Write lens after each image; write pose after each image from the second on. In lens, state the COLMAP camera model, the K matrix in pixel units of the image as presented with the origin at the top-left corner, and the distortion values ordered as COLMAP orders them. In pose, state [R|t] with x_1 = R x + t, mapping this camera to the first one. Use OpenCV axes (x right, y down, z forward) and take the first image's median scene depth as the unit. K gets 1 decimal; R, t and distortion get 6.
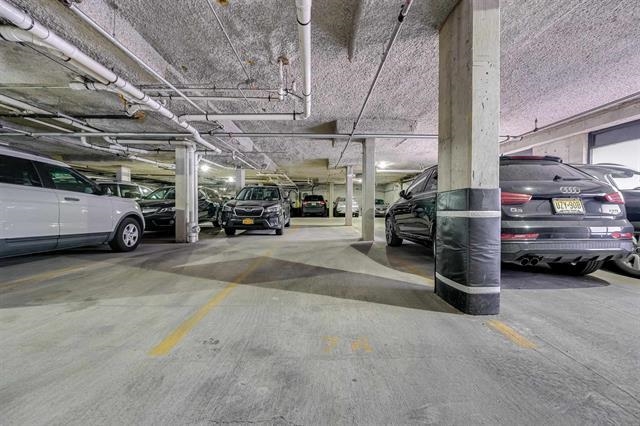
lens RADIAL K [[261.6, 0, 320.1], [0, 261.6, 210.9], [0, 0, 1]] dist [-0.008812, 0.000212]
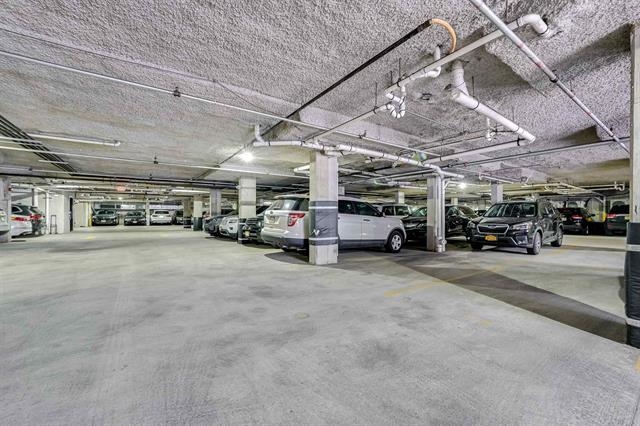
lens RADIAL K [[261.6, 0, 320.1], [0, 261.6, 210.9], [0, 0, 1]] dist [-0.008812, 0.000212]
pose [[0.563967, -0.020703, -0.825537, 0.293122], [-0.014194, 0.999295, -0.034758, -0.032295], [0.825675, 0.031320, 0.563276, -0.240142]]
